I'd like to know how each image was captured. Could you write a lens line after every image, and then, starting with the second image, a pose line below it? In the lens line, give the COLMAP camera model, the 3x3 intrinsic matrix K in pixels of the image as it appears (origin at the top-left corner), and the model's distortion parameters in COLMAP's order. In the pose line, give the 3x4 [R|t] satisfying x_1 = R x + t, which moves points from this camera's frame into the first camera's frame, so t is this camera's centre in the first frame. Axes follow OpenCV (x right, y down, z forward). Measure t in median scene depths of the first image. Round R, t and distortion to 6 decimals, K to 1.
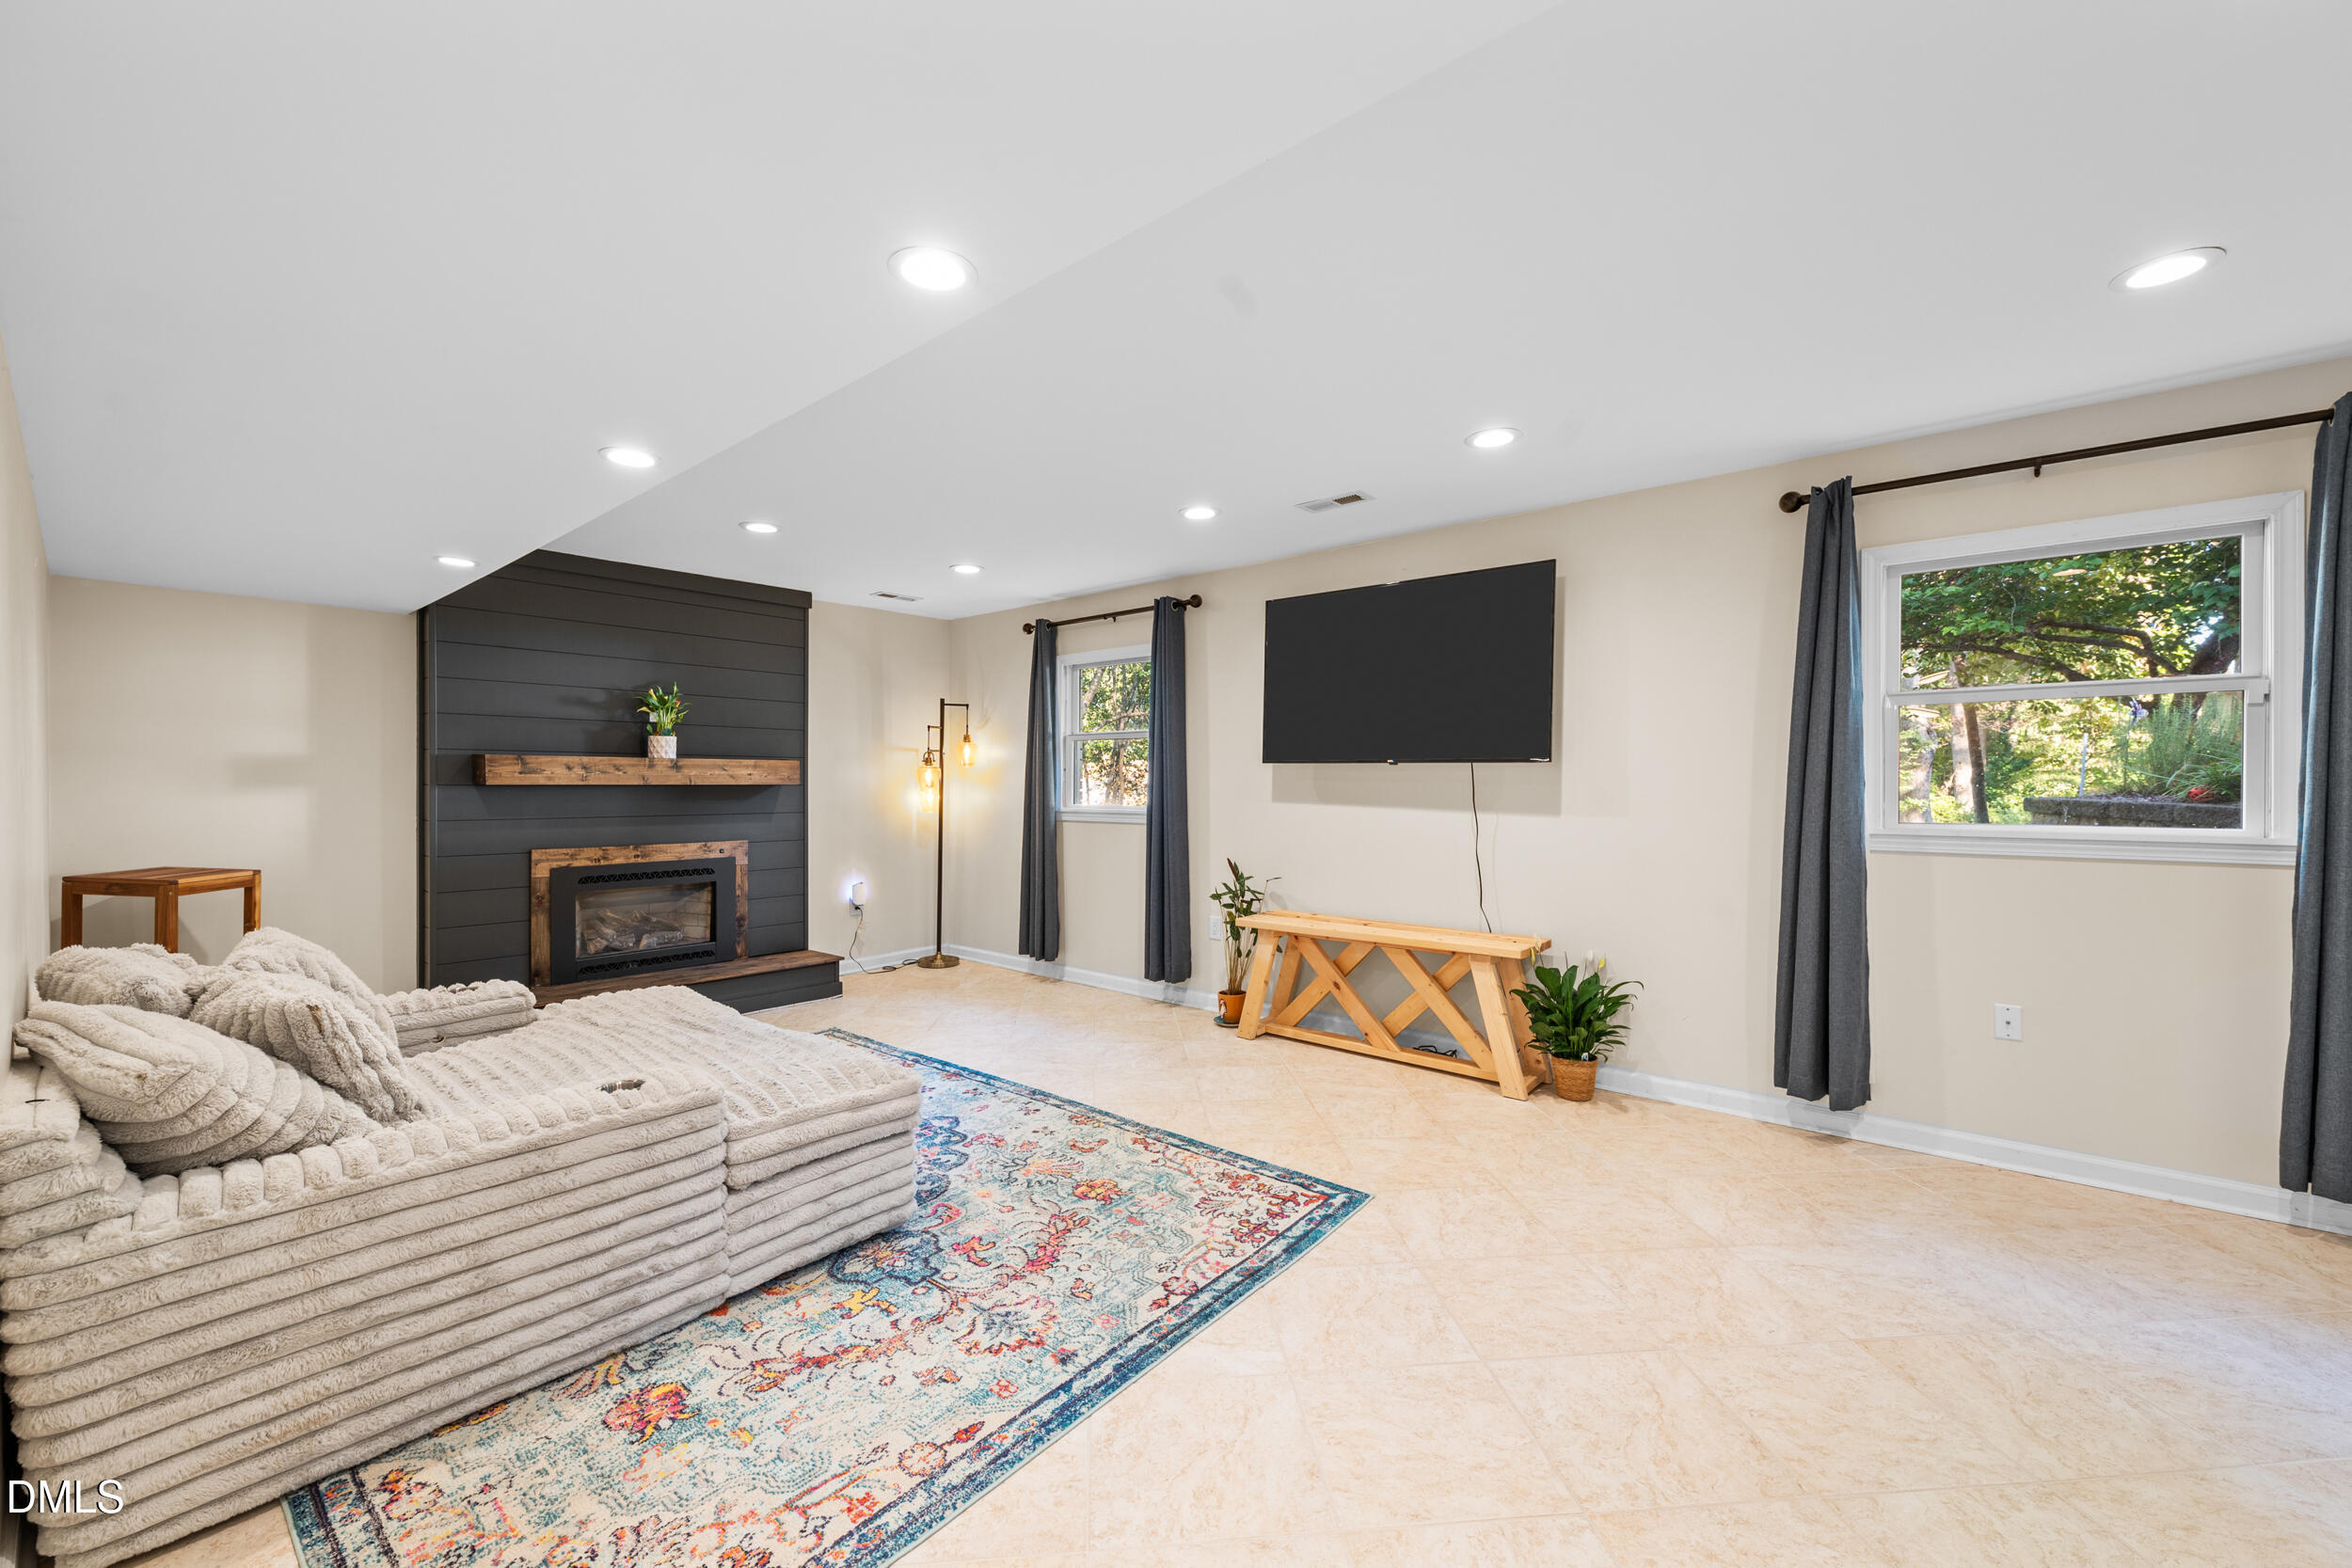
lens RADIAL K [[930.0, 0, 1161.4], [0, 930.0, 788.5], [0, 0, 1]] dist [-0.001231, 0.000659]
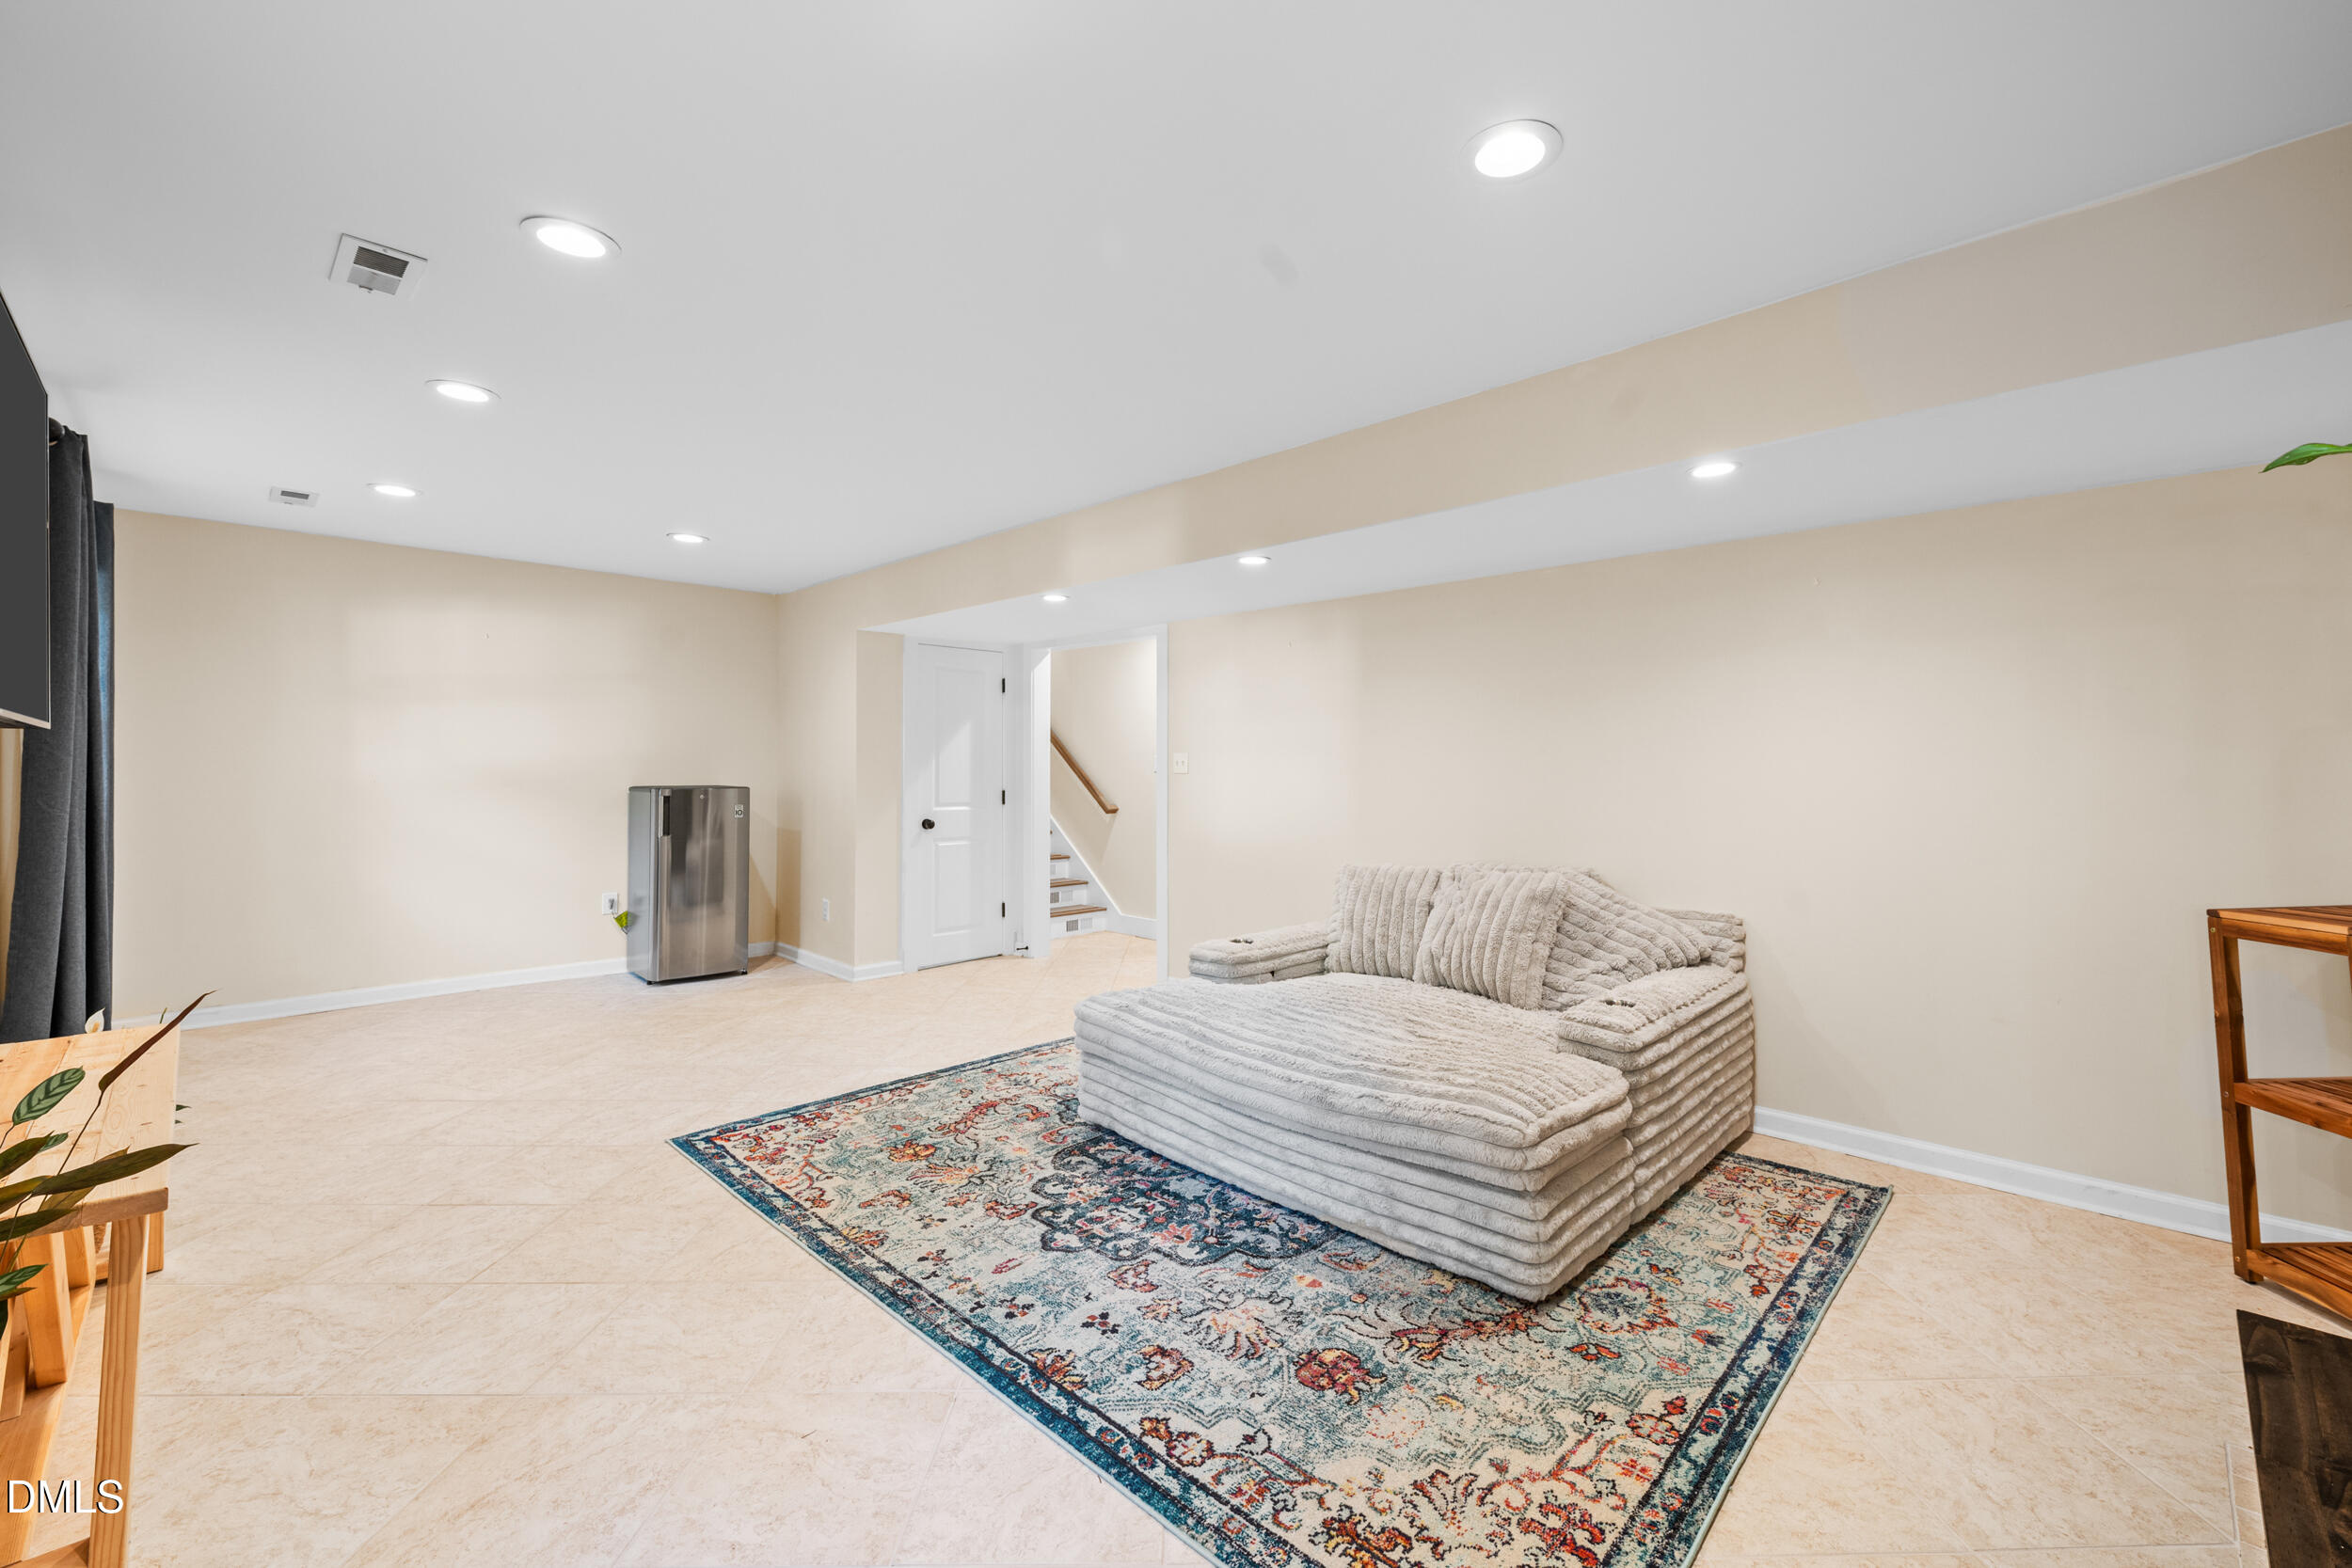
lens RADIAL K [[930.0, 0, 1174.2], [0, 930.0, 776.1], [0, 0, 1]] dist [-0.001231, 0.000659]
pose [[-0.996464, -0.000206, 0.084017, -0.394747], [0.000984, 0.999900, 0.014125, -0.000793], [-0.084012, 0.014158, -0.996364, 1.767432]]
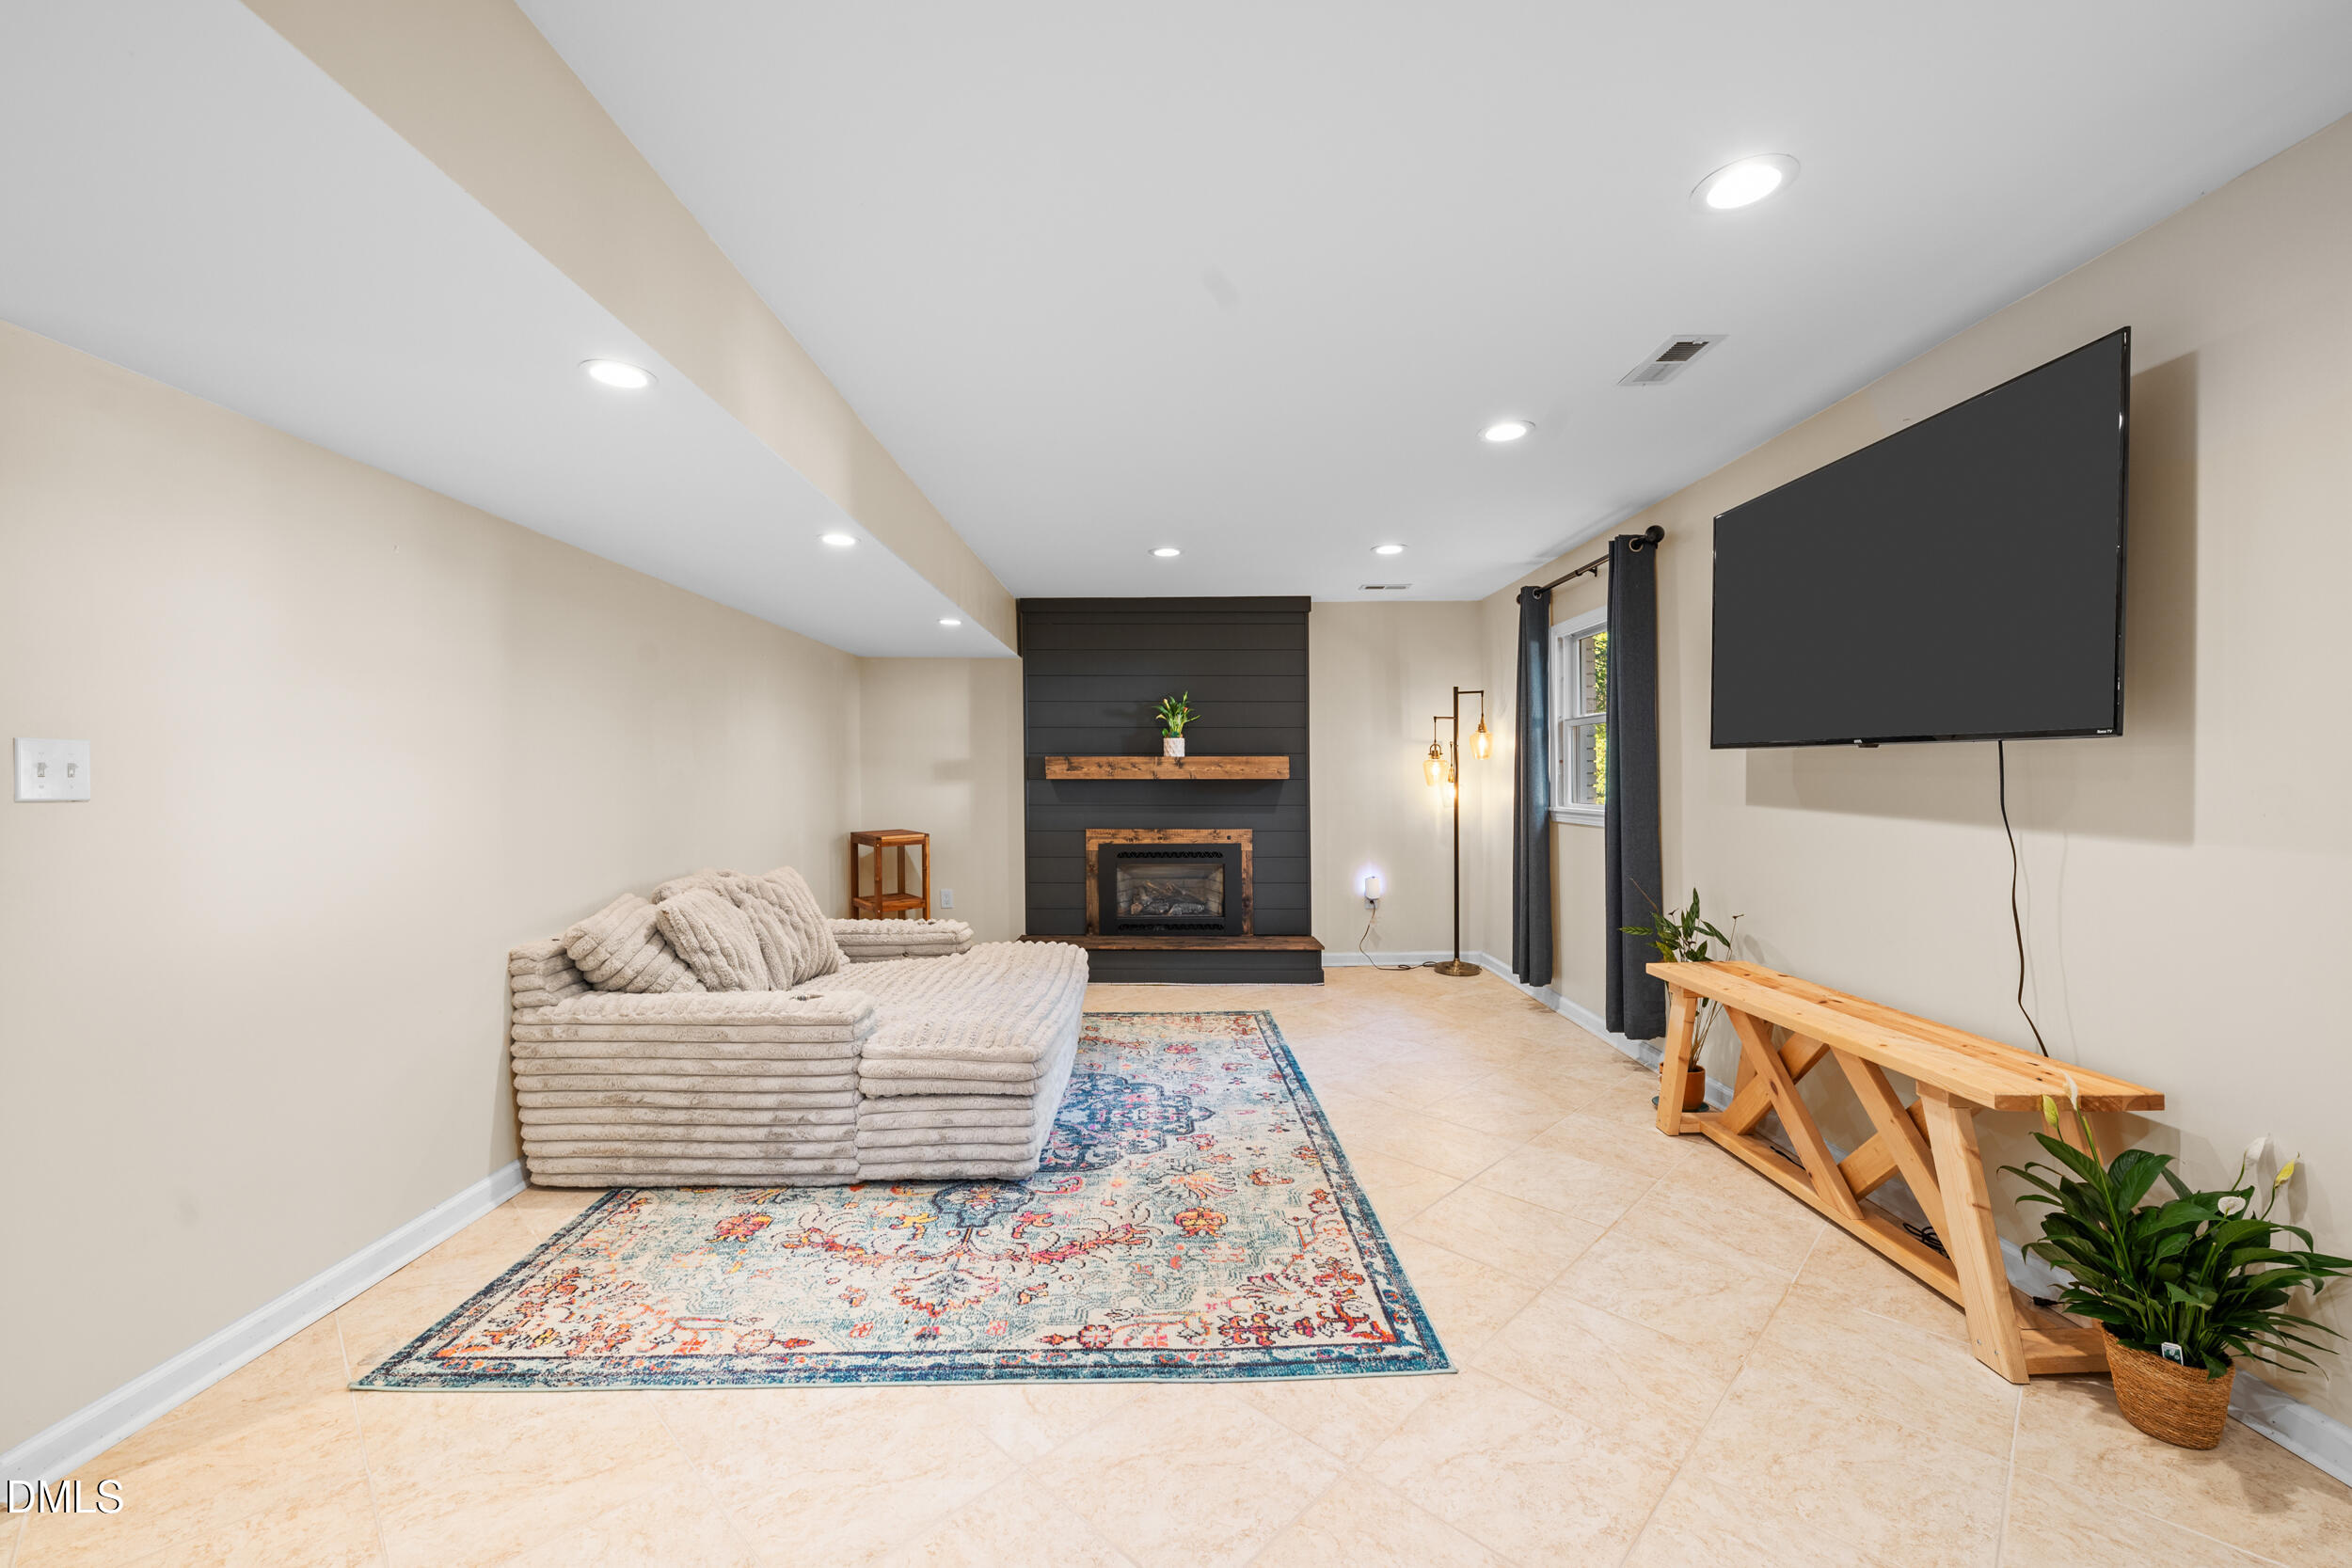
lens RADIAL K [[930.0, 0, 1175.3], [0, 930.0, 778.7], [0, 0, 1]] dist [-0.001231, 0.000659]
pose [[0.651263, 0.000311, -0.758852, 0.541147], [-0.003110, 0.999993, -0.002259, -0.002667], [0.758846, 0.003831, 0.651259, 0.336714]]
